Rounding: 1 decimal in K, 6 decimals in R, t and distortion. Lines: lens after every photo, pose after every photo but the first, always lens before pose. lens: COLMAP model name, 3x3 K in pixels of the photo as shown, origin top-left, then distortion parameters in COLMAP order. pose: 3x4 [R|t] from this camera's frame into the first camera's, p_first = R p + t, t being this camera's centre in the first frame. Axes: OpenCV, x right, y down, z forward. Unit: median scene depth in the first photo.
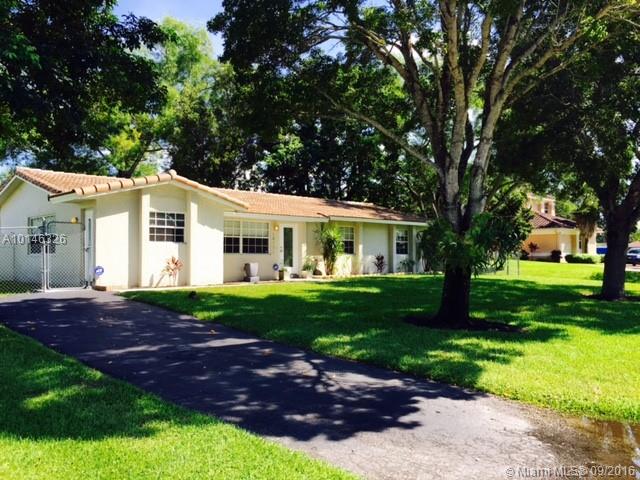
lens RADIAL K [[546.3, 0, 320.0], [0, 546.3, 240.0], [0, 0, 1]] dist [0.055920, -0.010882]
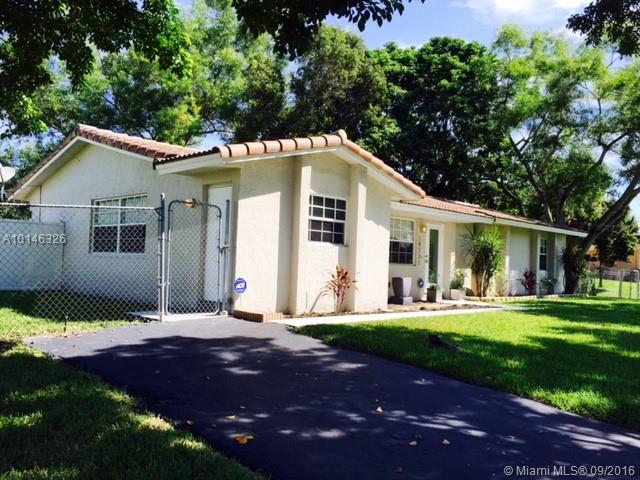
lens RADIAL K [[546.3, 0, 320.0], [0, 546.3, 240.0], [0, 0, 1]] dist [0.055920, -0.010882]
pose [[0.999061, 0.041863, 0.011129, -0.242649], [-0.041749, 0.999076, -0.010250, 0.006026], [-0.011548, 0.009776, 0.999886, 0.299093]]
